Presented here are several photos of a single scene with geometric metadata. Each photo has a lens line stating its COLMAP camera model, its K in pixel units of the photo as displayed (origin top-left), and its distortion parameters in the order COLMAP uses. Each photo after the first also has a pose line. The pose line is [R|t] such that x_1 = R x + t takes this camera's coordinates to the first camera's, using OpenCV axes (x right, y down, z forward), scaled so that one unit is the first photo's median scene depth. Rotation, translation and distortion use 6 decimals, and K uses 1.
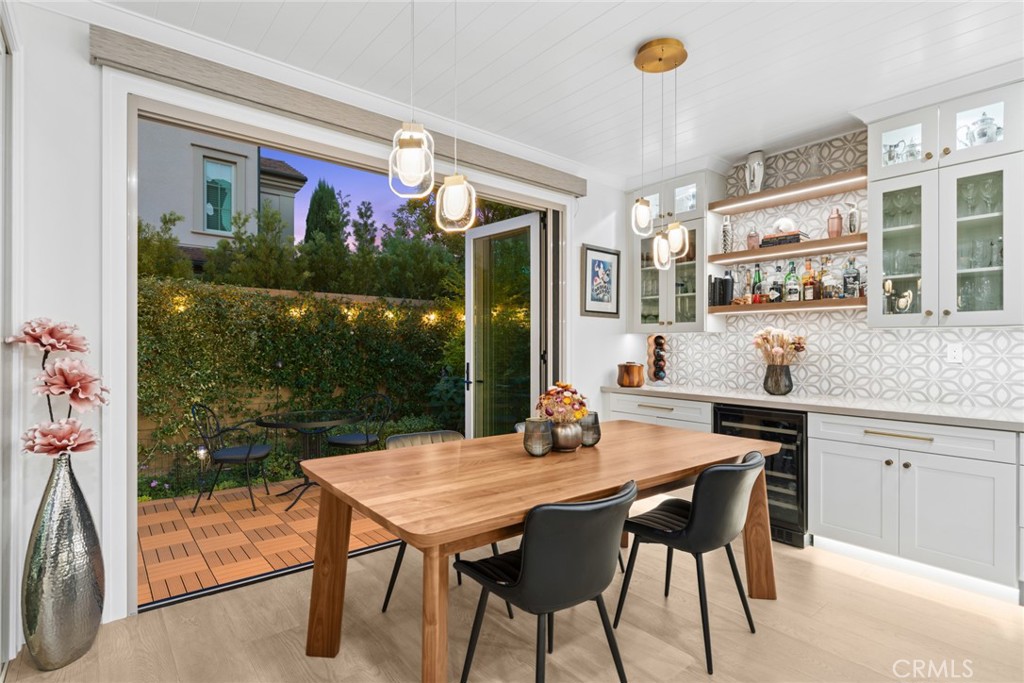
lens RADIAL K [[515.2, 0, 512.0], [0, 515.2, 341.5], [0, 0, 1]] dist [-0.001749, -0.000283]
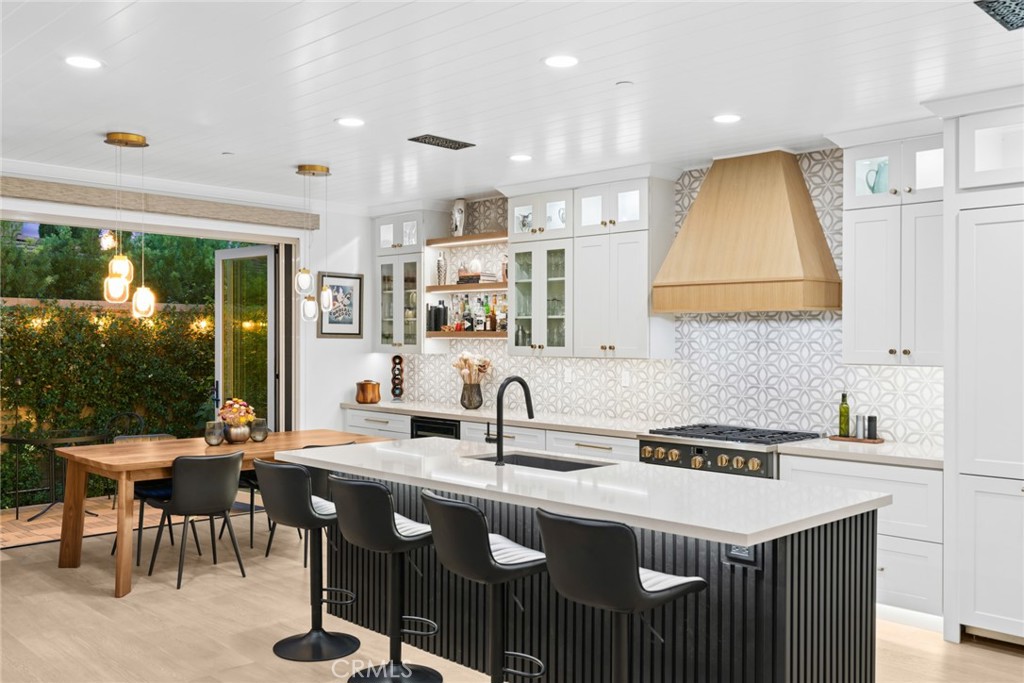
lens RADIAL K [[915.3, 0, 512.0], [0, 915.3, 341.5], [0, 0, 1]] dist [0.000085, 0.006242]
pose [[0.995013, 0.002111, 0.099718, 0.337904], [-0.003252, 0.999931, 0.011277, -0.063359], [-0.099688, -0.011545, 0.994952, -0.925171]]
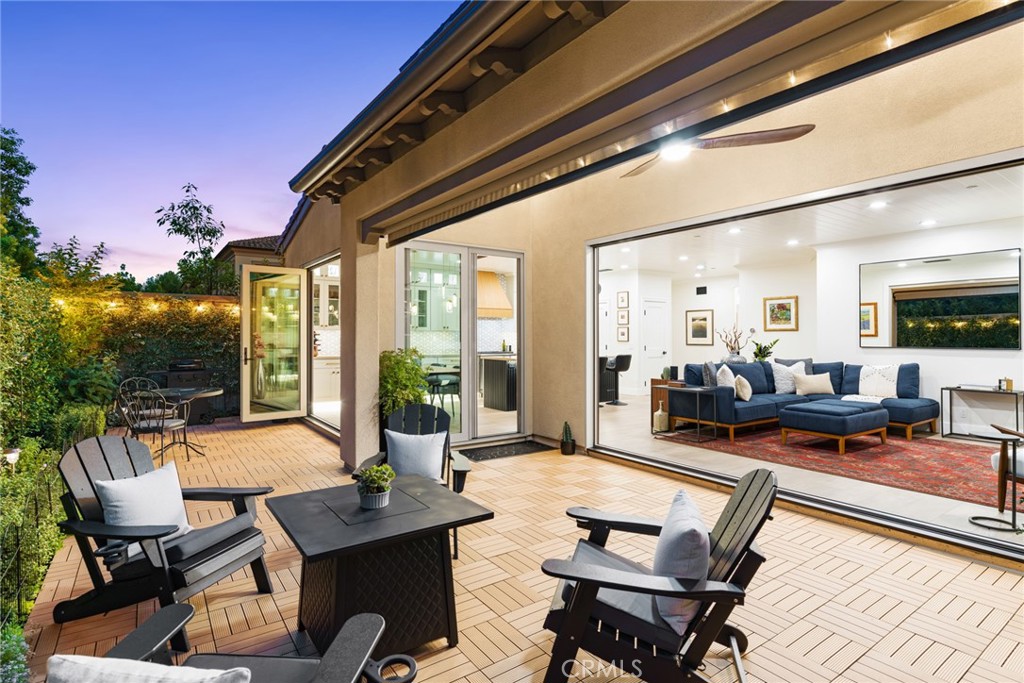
lens RADIAL K [[515.2, 0, 512.0], [0, 515.2, 341.5], [0, 0, 1]] dist [-0.001749, -0.000283]
pose [[0.072827, -0.008760, 0.997306, -1.753356], [-0.009451, 0.999910, 0.009473, 0.003738], [-0.997300, -0.010115, 0.072738, 0.041806]]
